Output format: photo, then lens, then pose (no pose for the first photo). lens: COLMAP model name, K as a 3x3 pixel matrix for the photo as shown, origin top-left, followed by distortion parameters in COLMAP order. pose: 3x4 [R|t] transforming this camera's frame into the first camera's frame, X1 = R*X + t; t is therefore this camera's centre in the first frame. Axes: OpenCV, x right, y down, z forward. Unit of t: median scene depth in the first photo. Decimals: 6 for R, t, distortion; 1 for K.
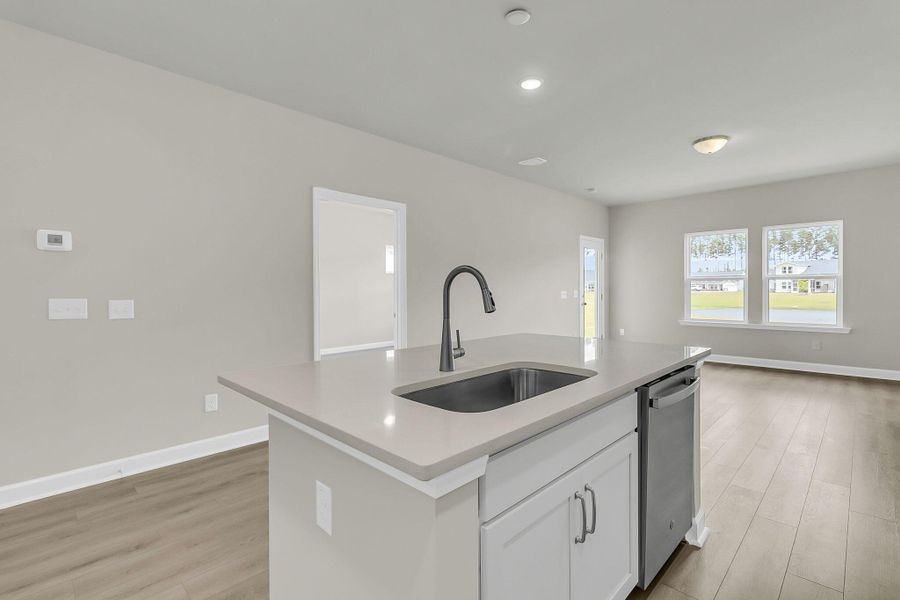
lens RADIAL K [[421.3, 0, 452.8], [0, 421.3, 293.5], [0, 0, 1]] dist [0.006165, -0.000156]
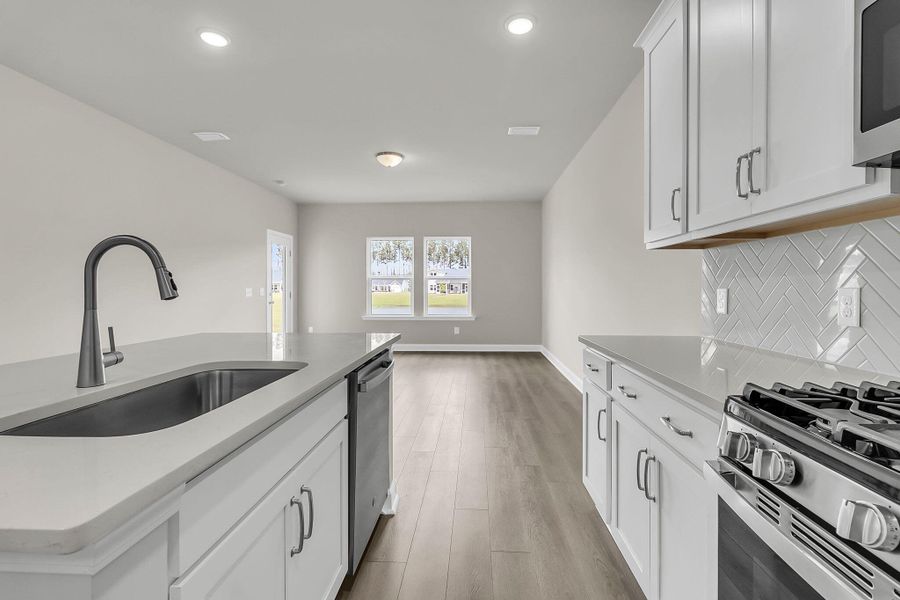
lens RADIAL K [[421.3, 0, 458.0], [0, 421.3, 293.2], [0, 0, 1]] dist [0.006165, -0.000156]
pose [[0.746082, 0.001024, 0.665853, -0.020139], [0.000841, 0.999997, -0.002480, 0.024400], [-0.665853, 0.002410, 0.746079, 0.059023]]
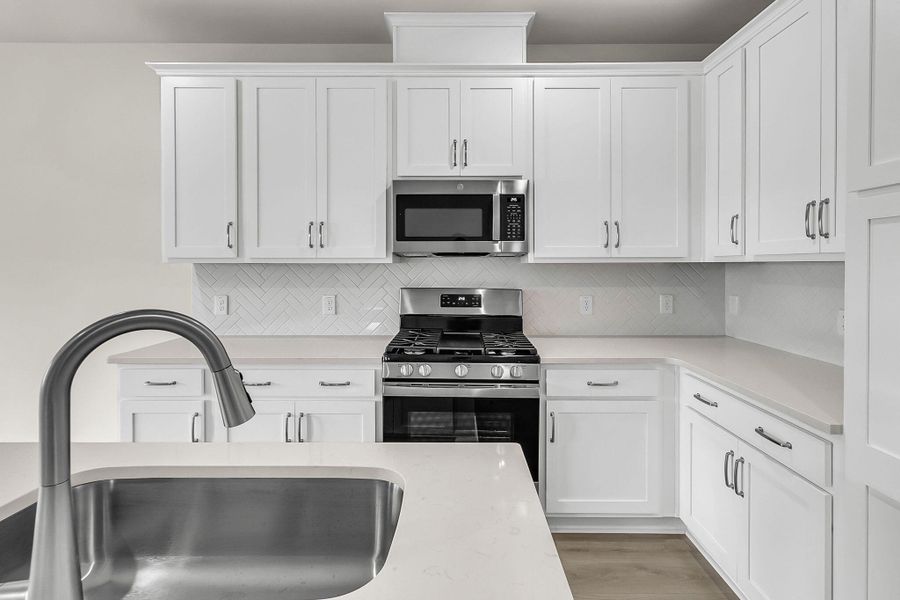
lens RADIAL K [[421.3, 0, 448.1], [0, 421.3, 265.9], [0, 0, 1]] dist [0.006165, -0.000156]
pose [[-0.697070, 0.004070, 0.716992, -0.295660], [0.012004, 0.999910, 0.005994, -0.072514], [-0.716903, 0.012785, -0.697056, 0.740069]]
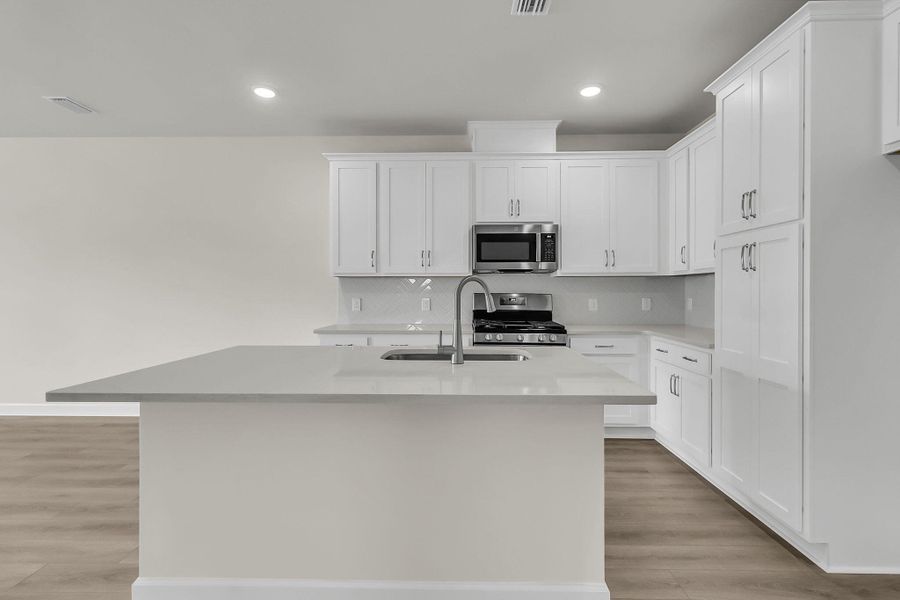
lens RADIAL K [[421.3, 0, 443.8], [0, 421.3, 294.5], [0, 0, 1]] dist [0.006165, -0.000156]
pose [[-0.687283, 0.002295, 0.726386, -0.598164], [0.013071, 0.999872, 0.009208, -0.017437], [-0.726272, 0.015823, -0.687225, 1.363744]]
